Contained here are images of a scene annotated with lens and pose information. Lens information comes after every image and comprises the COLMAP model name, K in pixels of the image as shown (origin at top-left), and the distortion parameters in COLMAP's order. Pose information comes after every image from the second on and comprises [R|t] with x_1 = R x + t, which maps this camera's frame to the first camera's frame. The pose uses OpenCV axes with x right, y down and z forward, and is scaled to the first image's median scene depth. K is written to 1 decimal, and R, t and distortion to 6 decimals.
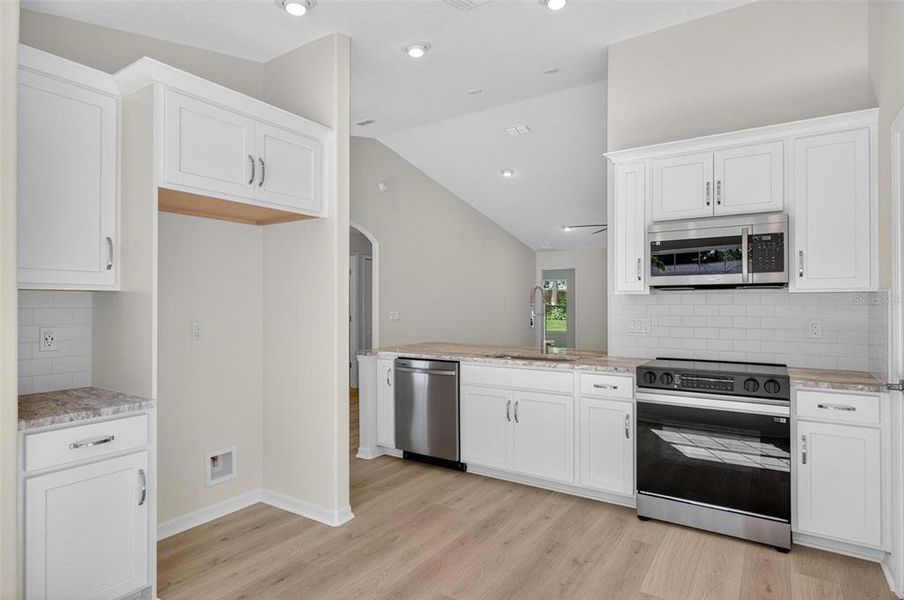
lens RADIAL K [[477.5, 0, 446.5], [0, 477.5, 302.9], [0, 0, 1]] dist [0.000470, 0.004917]
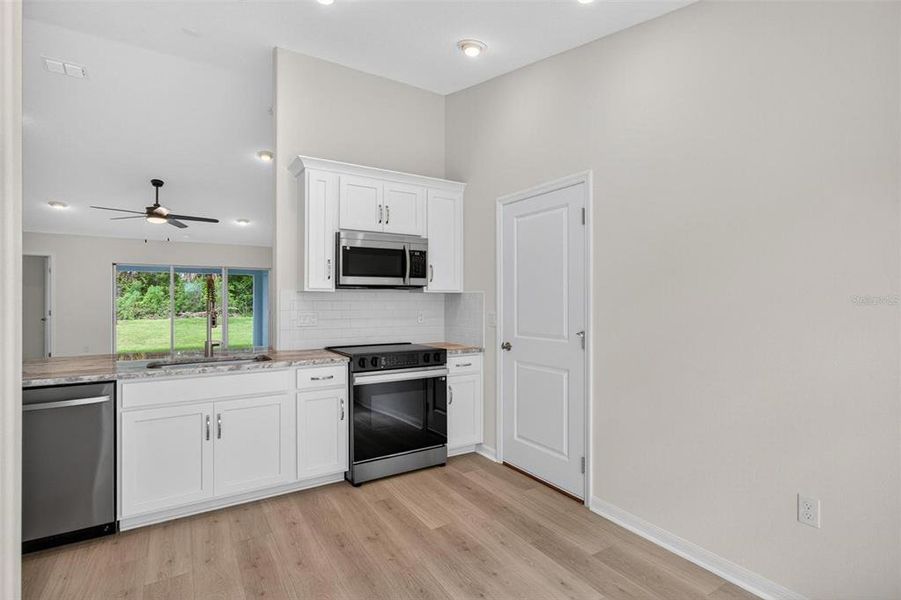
lens RADIAL K [[431.7, 0, 445.9], [0, 431.7, 304.7], [0, 0, 1]] dist [0.004439, 0.002226]
pose [[0.432829, -0.006225, 0.901454, -0.418501], [-0.002250, 0.999966, 0.007986, 0.003986], [-0.901473, -0.005485, 0.432801, 0.339736]]
